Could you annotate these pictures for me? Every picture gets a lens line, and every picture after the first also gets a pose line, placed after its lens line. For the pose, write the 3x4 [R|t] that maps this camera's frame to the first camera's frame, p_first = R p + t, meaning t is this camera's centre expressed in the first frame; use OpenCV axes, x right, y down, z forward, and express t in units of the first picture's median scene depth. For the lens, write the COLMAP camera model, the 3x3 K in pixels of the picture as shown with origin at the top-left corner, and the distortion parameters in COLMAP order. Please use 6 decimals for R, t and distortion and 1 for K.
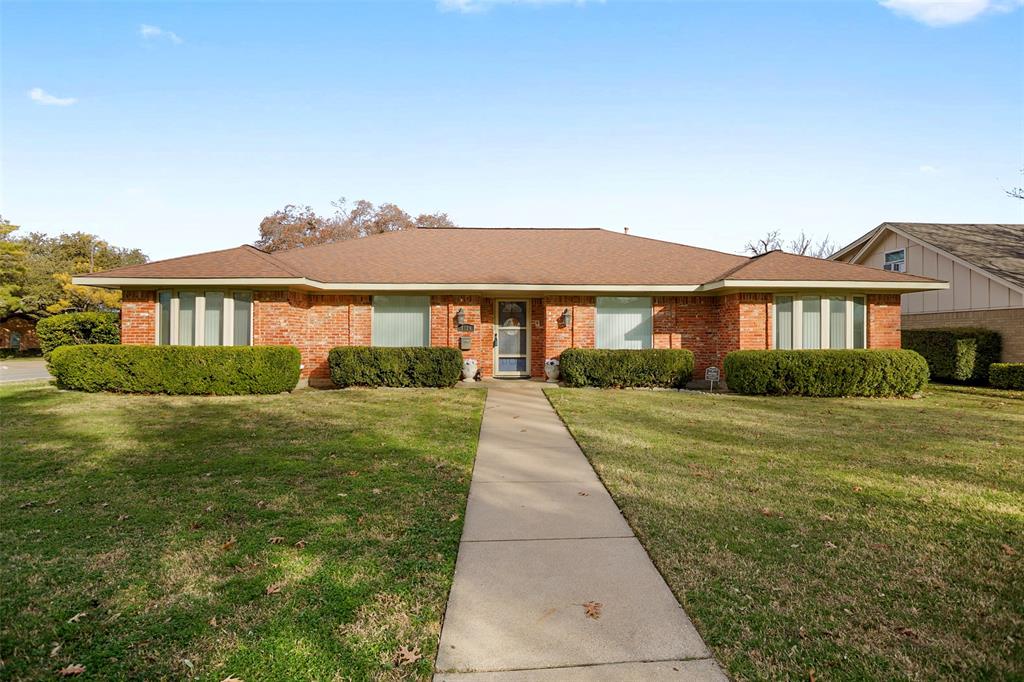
lens RADIAL K [[515.8, 0, 512.3], [0, 515.8, 327.2], [0, 0, 1]] dist [-0.040624, 0.000067]
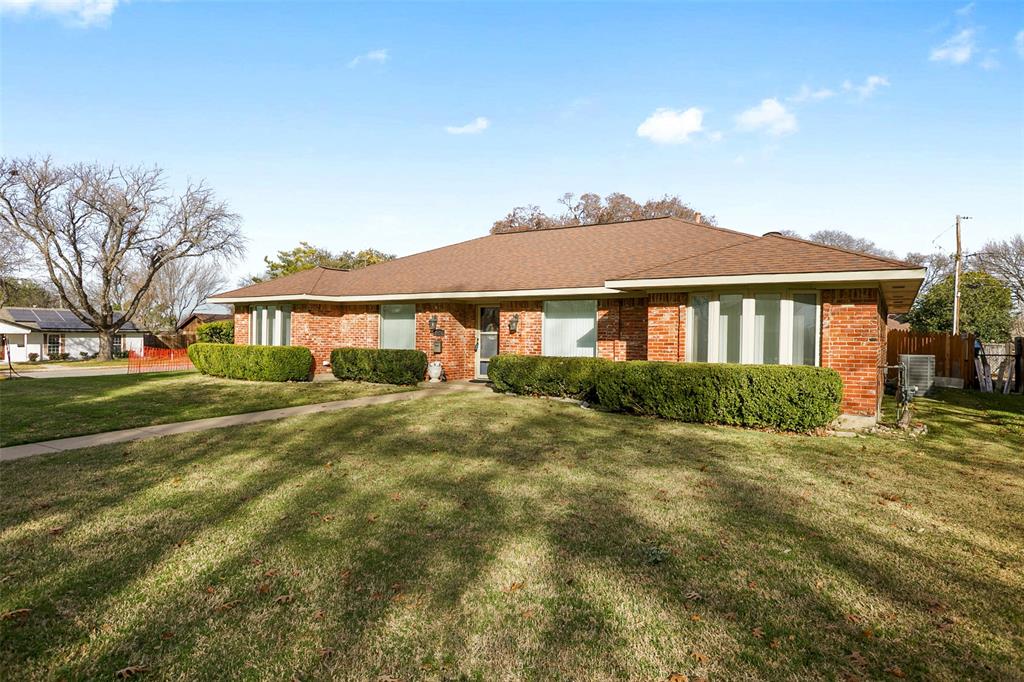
lens RADIAL K [[602.6, 0, 512.0], [0, 602.6, 341.0], [0, 0, 1]] dist [0.001484, 0.000102]
pose [[0.819923, 0.013235, -0.572321, 0.770973], [-0.000052, 0.999734, 0.023045, -0.011071], [0.572474, -0.018865, 0.819706, 0.041194]]
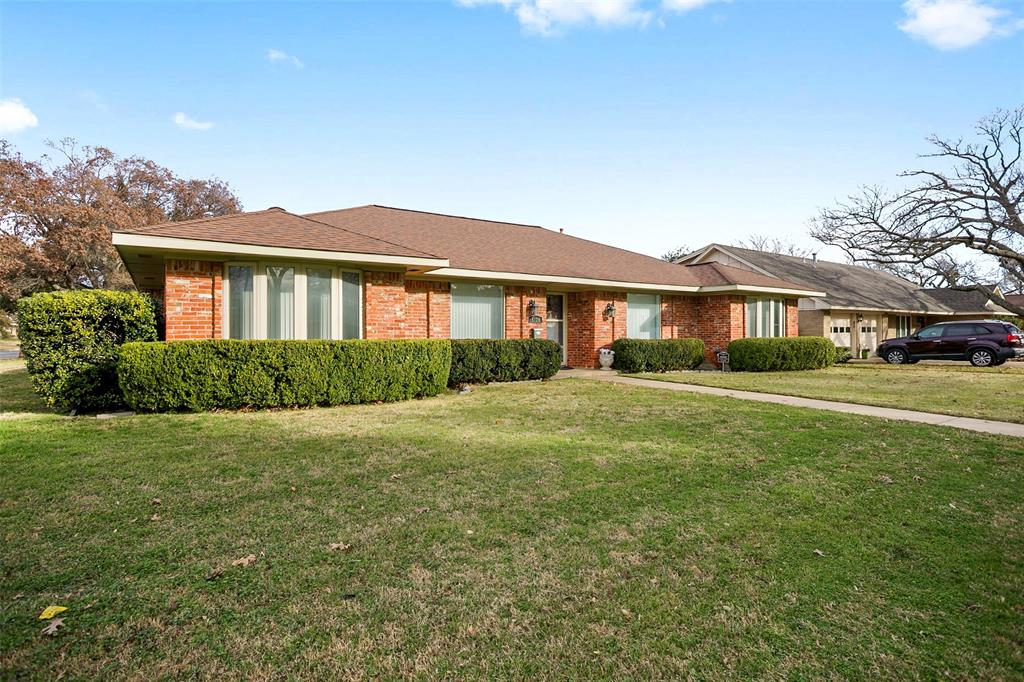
lens RADIAL K [[532.5, 0, 512.0], [0, 532.5, 341.0], [0, 0, 1]] dist [-0.021169, 0.000132]
pose [[0.844248, -0.012461, 0.535808, -0.684802], [-0.005886, 0.999454, 0.032518, 0.009308], [-0.535920, -0.030607, 0.843714, 0.151012]]
